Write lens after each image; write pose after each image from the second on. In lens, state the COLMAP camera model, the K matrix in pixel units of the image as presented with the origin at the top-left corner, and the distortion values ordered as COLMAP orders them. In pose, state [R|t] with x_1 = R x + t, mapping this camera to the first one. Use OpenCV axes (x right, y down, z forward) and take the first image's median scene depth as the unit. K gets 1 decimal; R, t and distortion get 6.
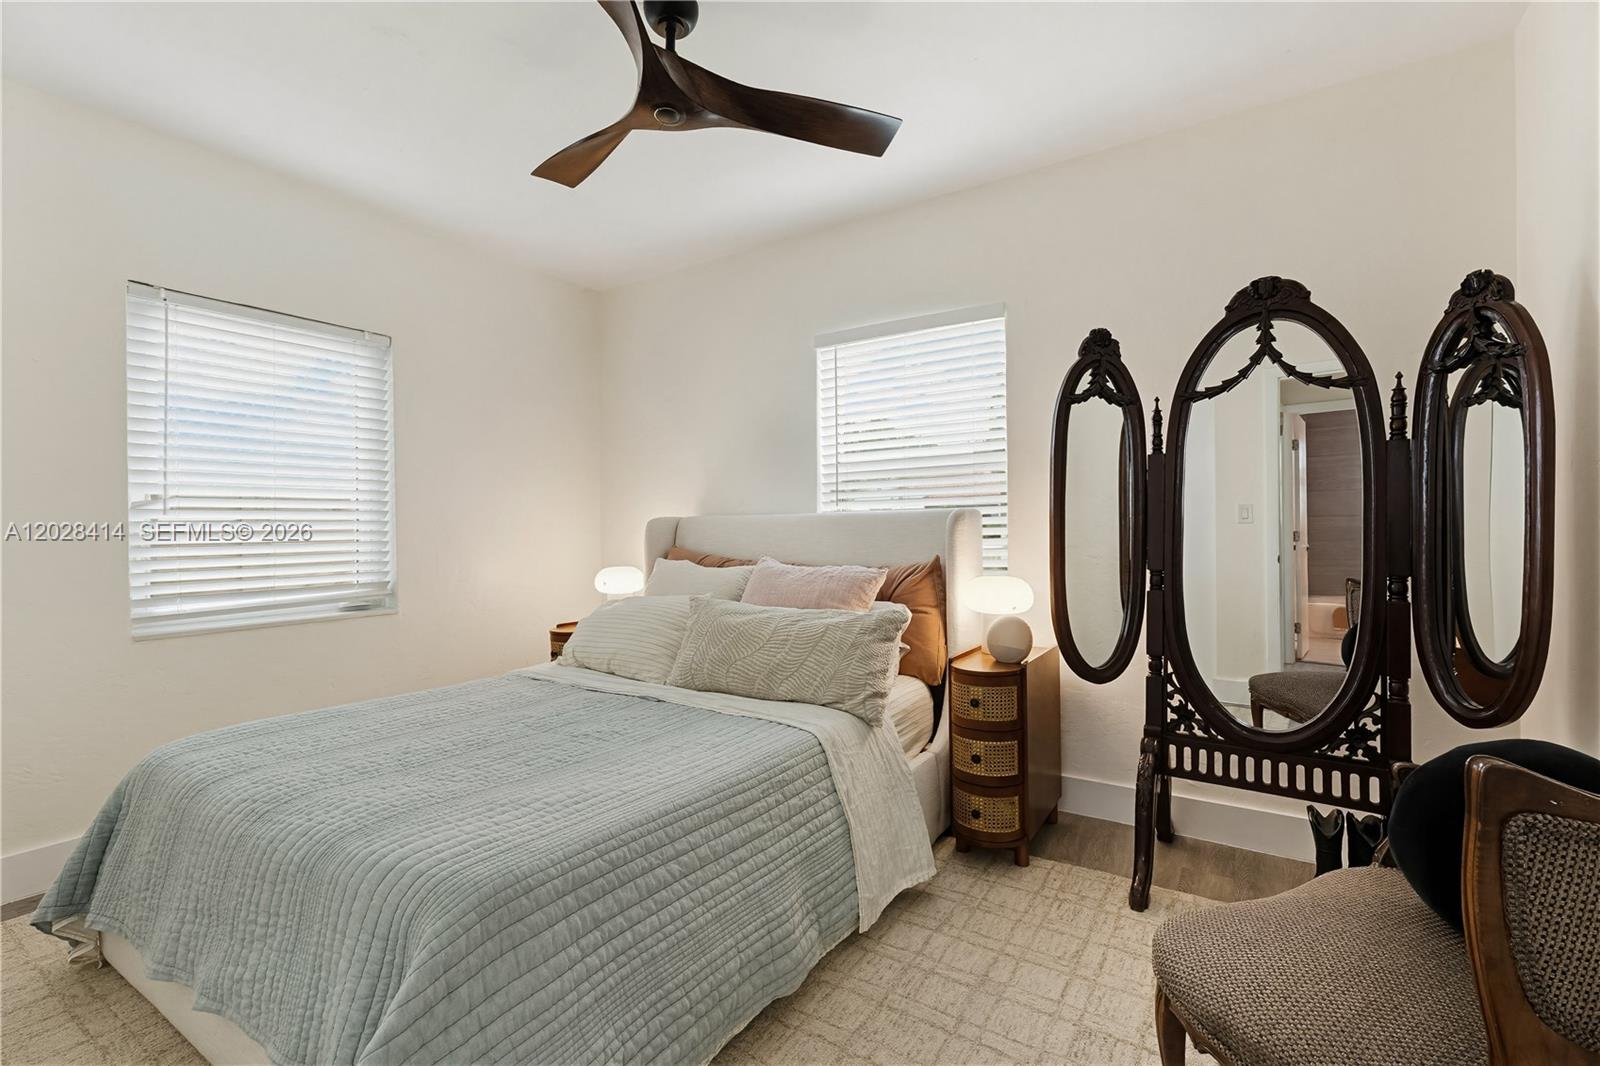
lens RADIAL K [[723.0, 0, 799.5], [0, 723.0, 531.4], [0, 0, 1]] dist [-0.000281, 0.000164]
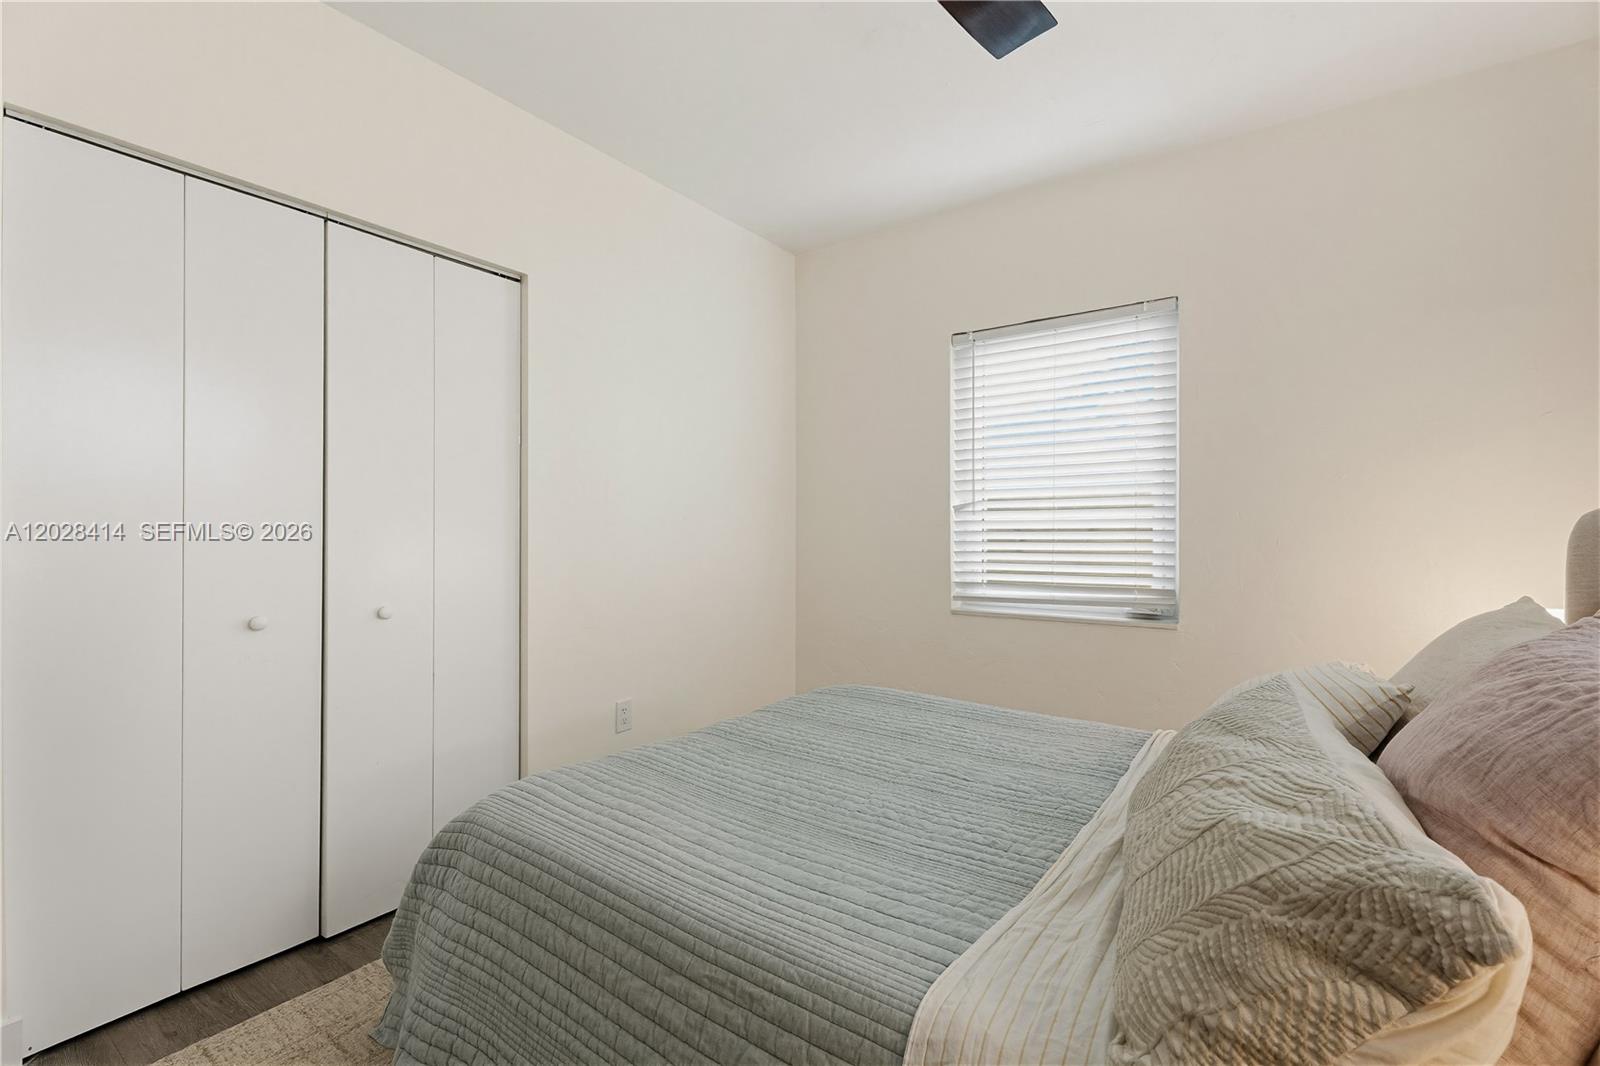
lens RADIAL K [[723.0, 0, 796.0], [0, 723.0, 532.2], [0, 0, 1]] dist [-0.000281, 0.000164]
pose [[-0.060650, 0.014314, -0.998056, 0.323261], [-0.005839, 0.999875, 0.014694, -0.008588], [0.998142, 0.006719, -0.060559, 0.672277]]
